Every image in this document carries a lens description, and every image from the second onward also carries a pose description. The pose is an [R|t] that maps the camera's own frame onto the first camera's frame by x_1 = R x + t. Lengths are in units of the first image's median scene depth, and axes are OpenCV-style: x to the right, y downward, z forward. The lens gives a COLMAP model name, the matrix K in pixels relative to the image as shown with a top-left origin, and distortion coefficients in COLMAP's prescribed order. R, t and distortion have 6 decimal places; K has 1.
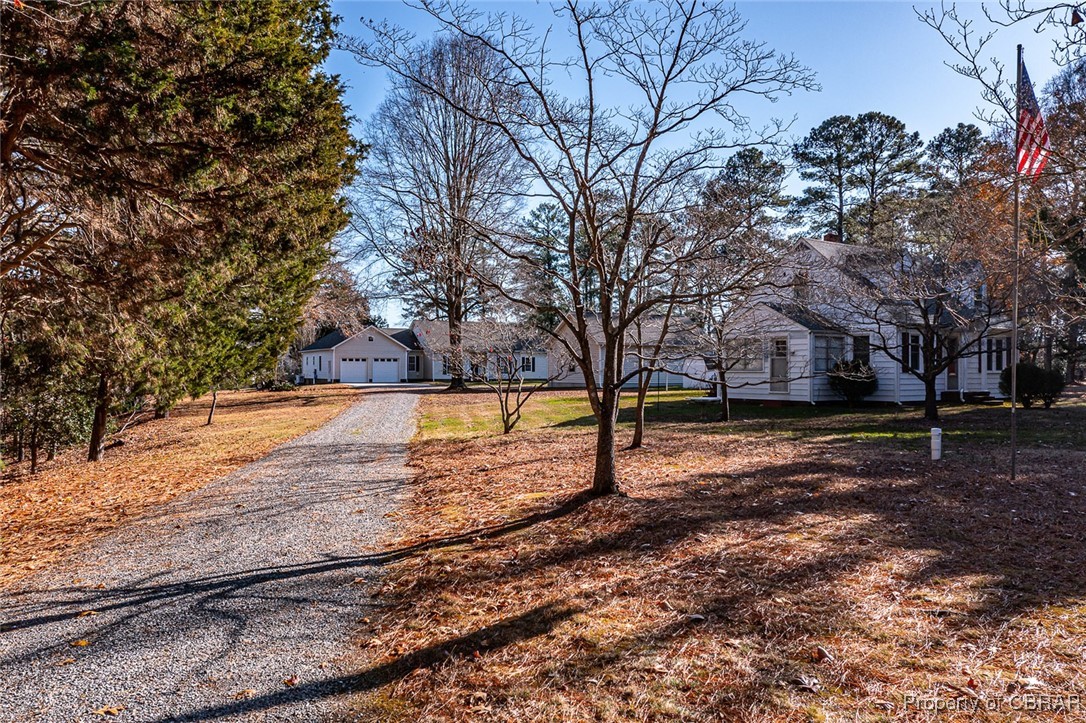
lens RADIAL K [[856.1, 0, 543.0], [0, 856.1, 361.5], [0, 0, 1]] dist [-0.003763, 0.002870]
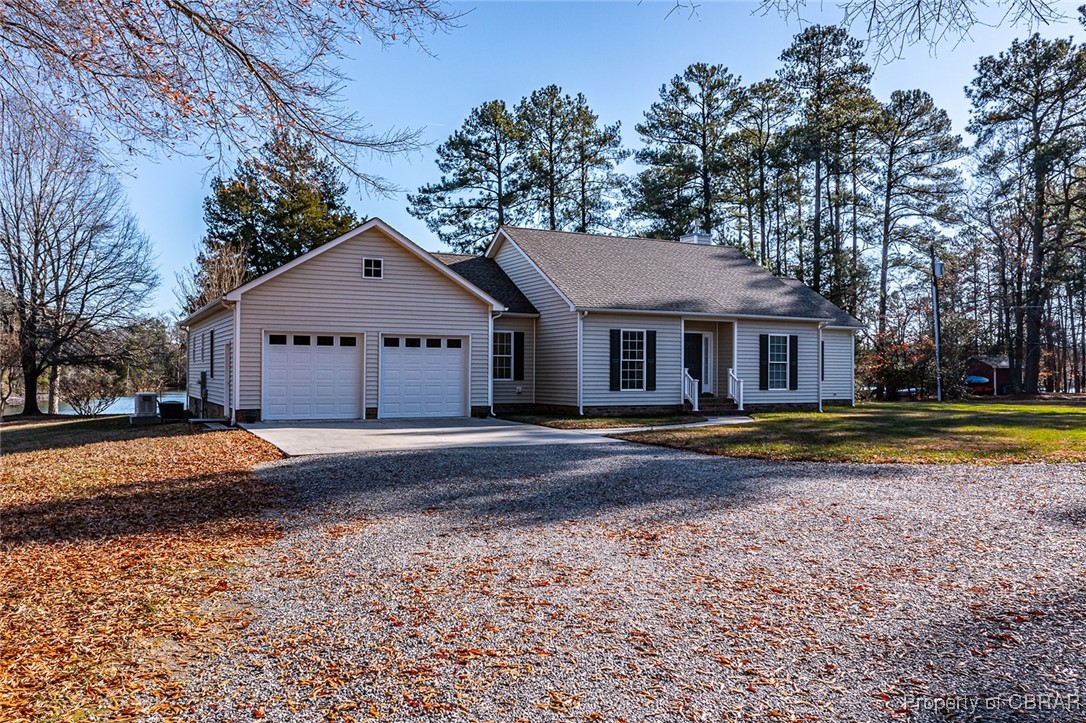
lens RADIAL K [[856.1, 0, 543.0], [0, 856.1, 361.5], [0, 0, 1]] dist [-0.003763, 0.002870]
pose [[0.999965, 0.002390, -0.008036, -0.136591], [-0.002396, 0.999997, -0.000749, 0.004802], [0.008034, 0.000769, 0.999967, 0.688060]]
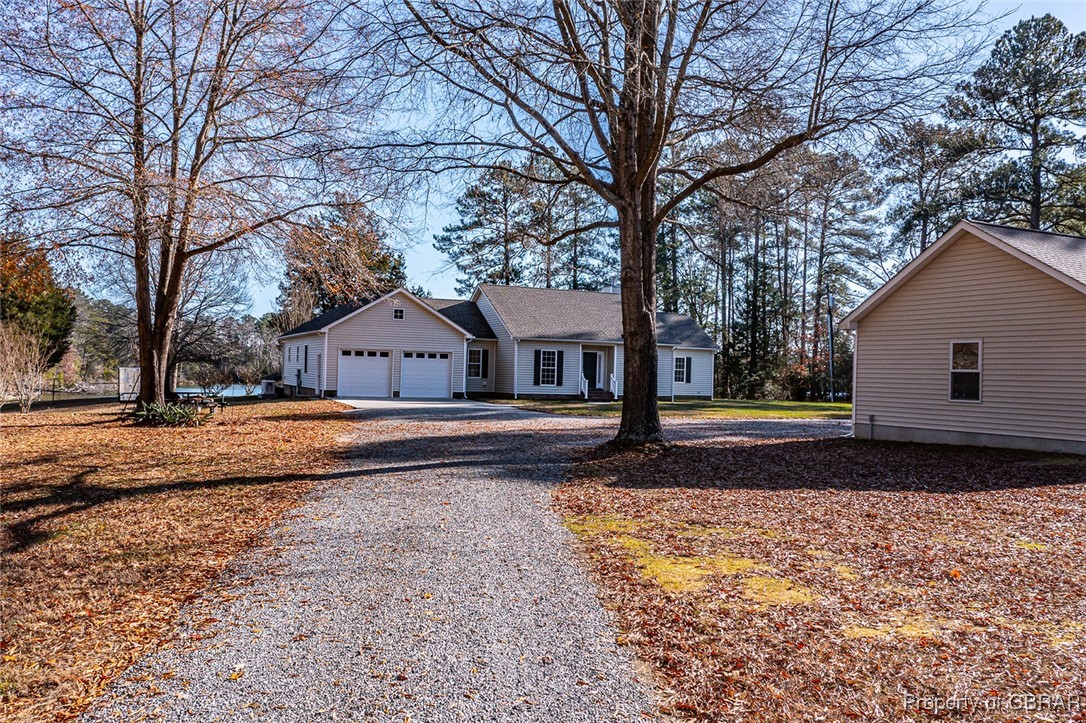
lens RADIAL K [[887.0, 0, 543.0], [0, 887.0, 361.5], [0, 0, 1]] dist [0.001052, 0.000404]
pose [[0.998033, 0.023410, -0.058150, -0.078556], [-0.023515, 0.999723, -0.001127, 0.000846], [0.058107, 0.002493, 0.998307, 0.450098]]
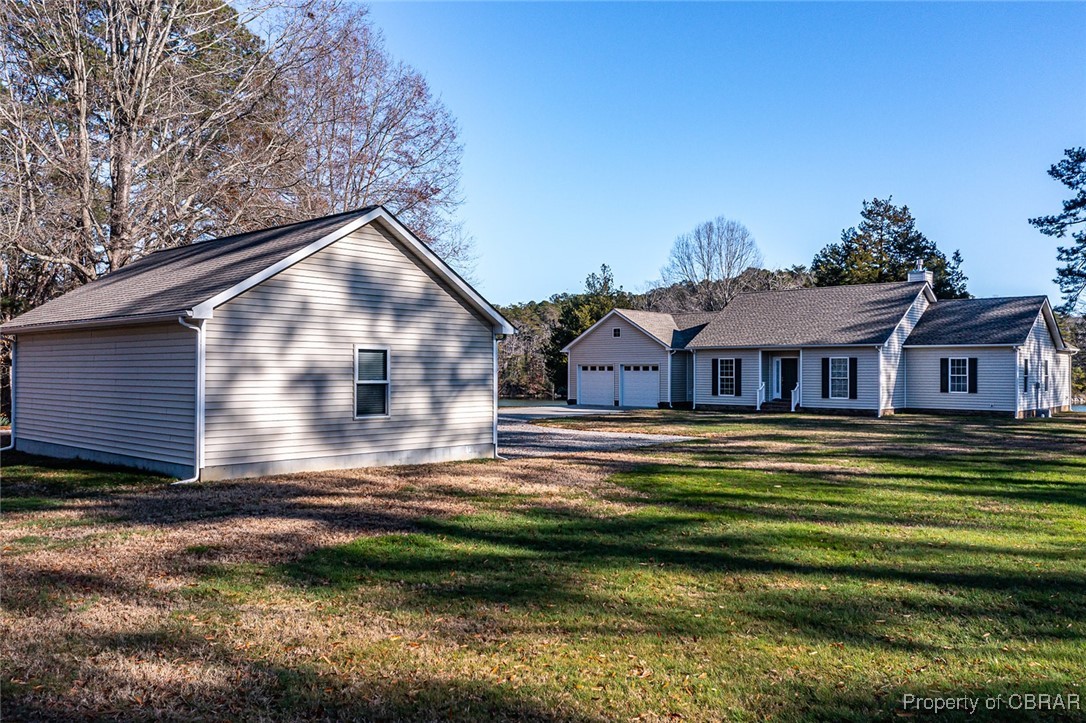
lens RADIAL K [[856.1, 0, 543.0], [0, 856.1, 361.5], [0, 0, 1]] dist [-0.003763, 0.002870]
pose [[0.348201, -0.013964, -0.937316, 0.325025], [0.007301, 0.999899, -0.012183, 0.000264], [0.937391, -0.002601, 0.348268, 0.720223]]
